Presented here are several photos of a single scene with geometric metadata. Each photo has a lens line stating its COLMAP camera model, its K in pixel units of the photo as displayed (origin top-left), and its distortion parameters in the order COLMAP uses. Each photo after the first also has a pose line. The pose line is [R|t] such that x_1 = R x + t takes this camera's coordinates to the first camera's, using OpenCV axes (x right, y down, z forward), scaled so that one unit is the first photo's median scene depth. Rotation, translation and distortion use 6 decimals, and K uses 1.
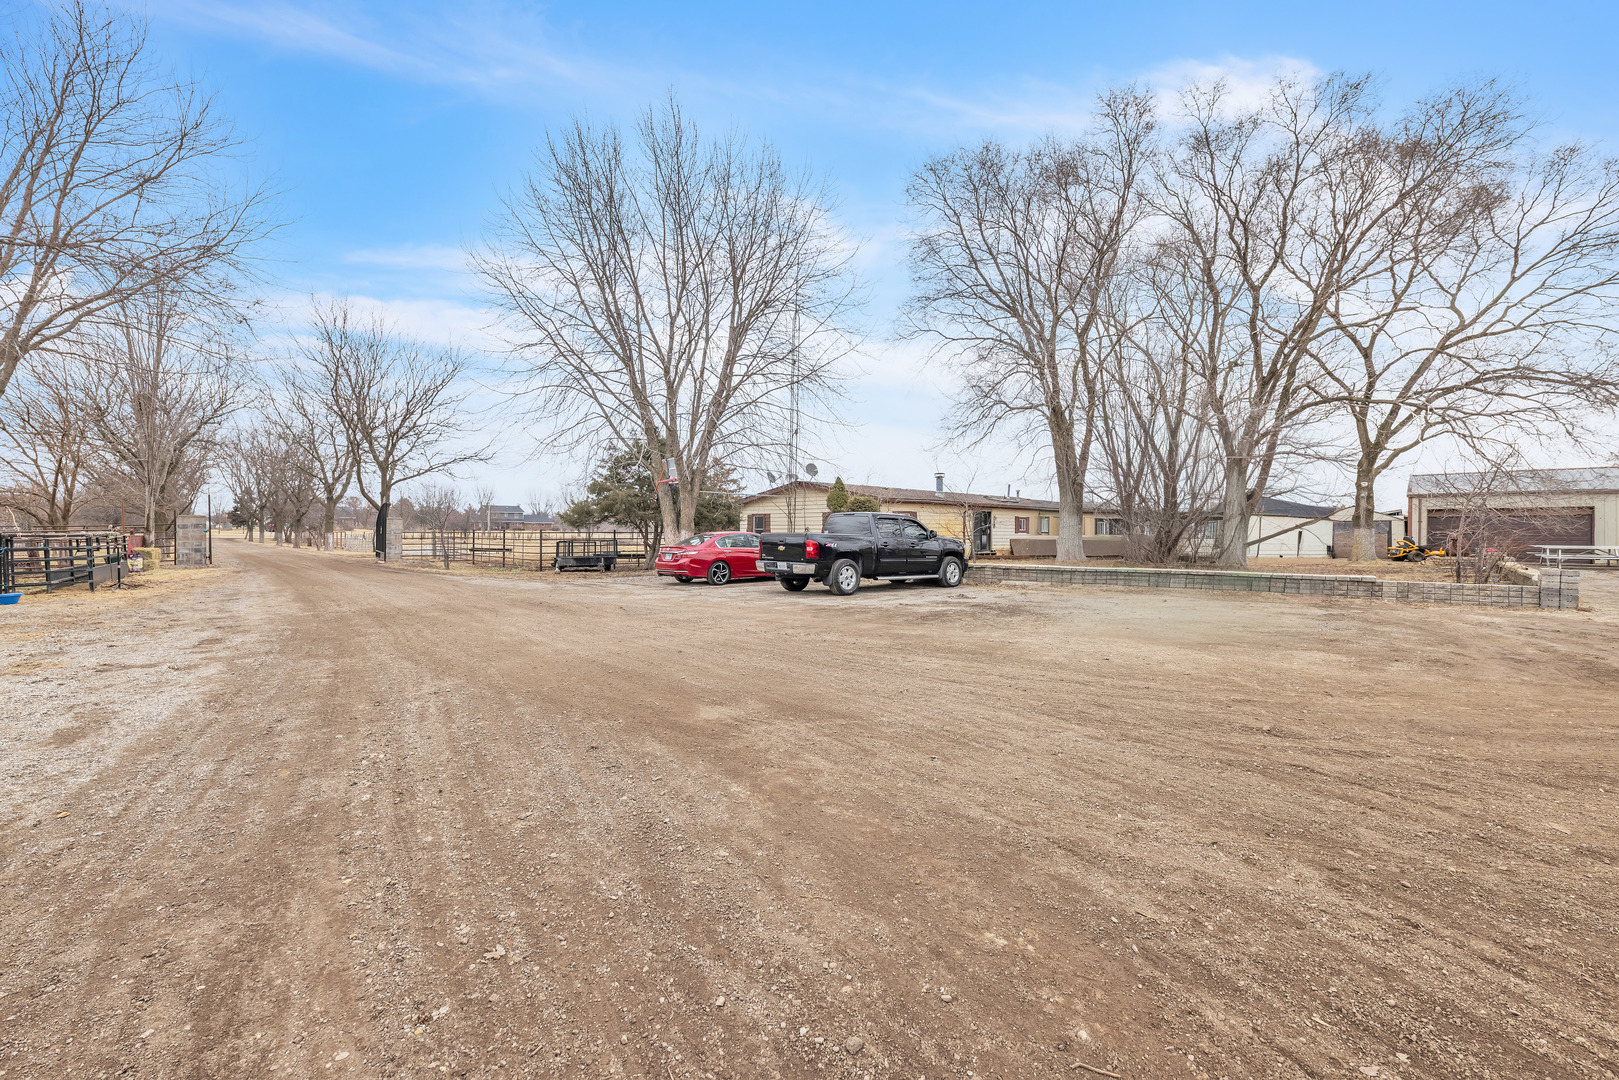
lens RADIAL K [[667.1, 0, 808.3], [0, 667.1, 536.1], [0, 0, 1]] dist [0.000779, 0.000023]
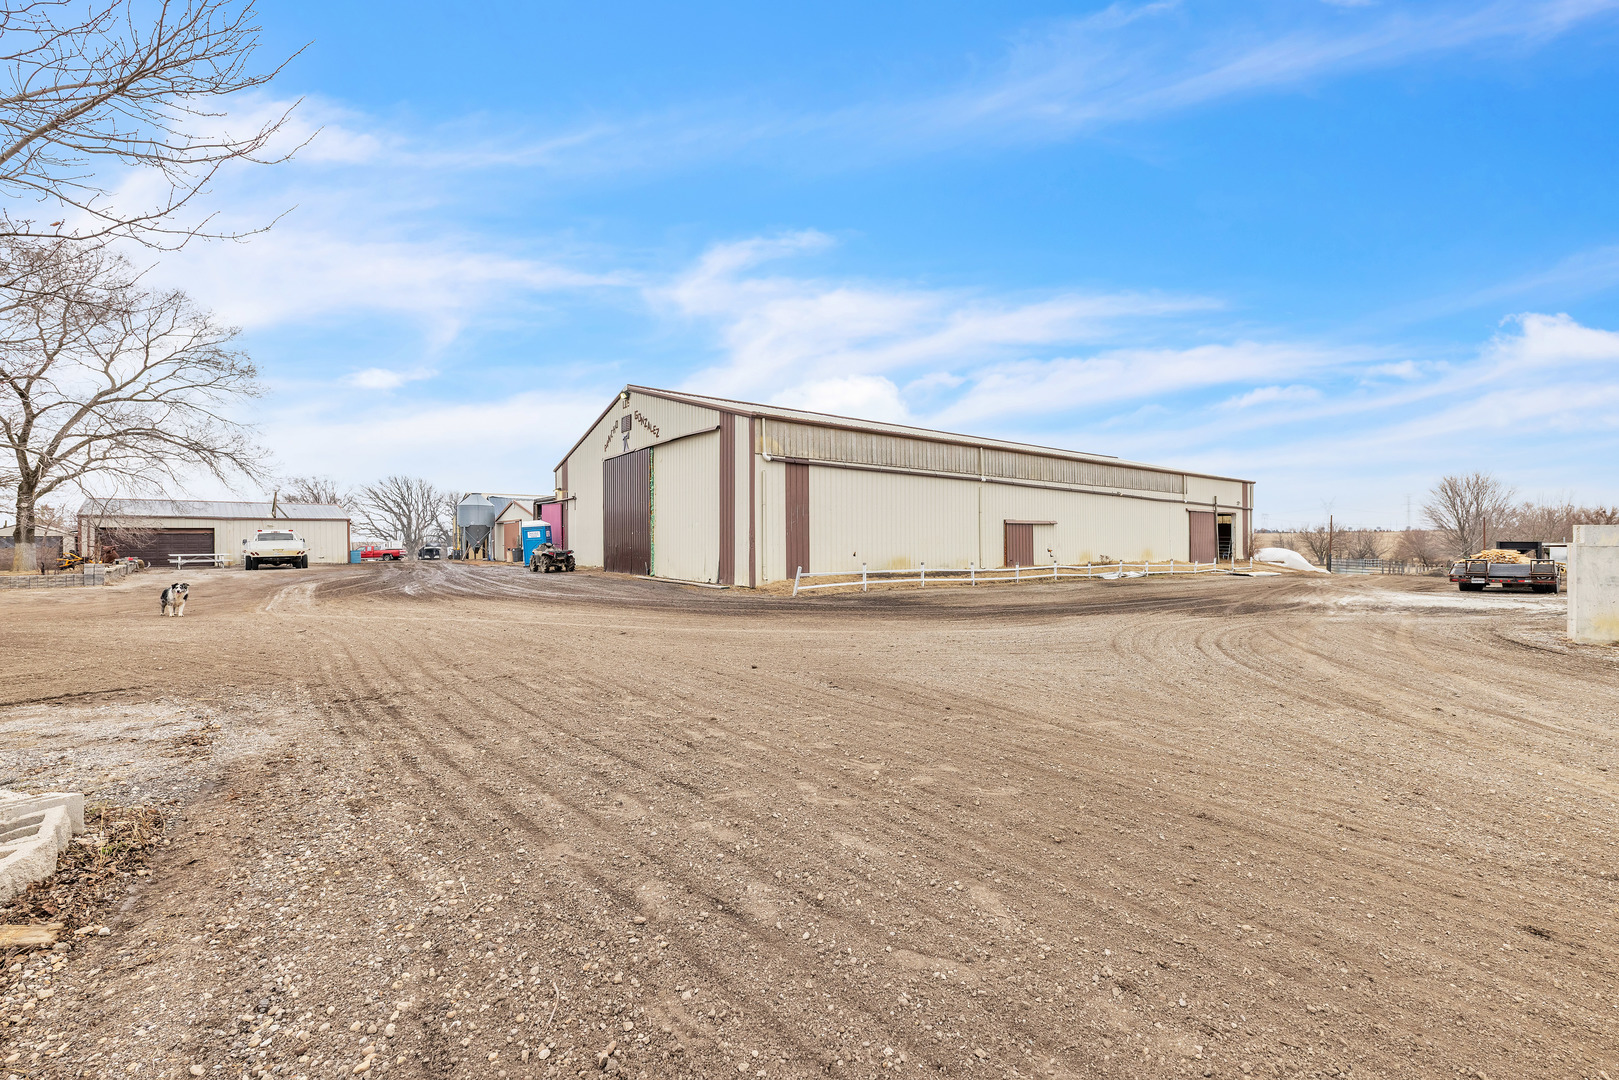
lens RADIAL K [[667.1, 0, 808.2], [0, 667.1, 541.6], [0, 0, 1]] dist [0.000779, 0.000023]
pose [[0.058776, -0.004008, 0.998263, -0.251952], [0.014619, 0.999888, 0.003154, 0.001871], [-0.998164, 0.014408, 0.058828, -0.435637]]
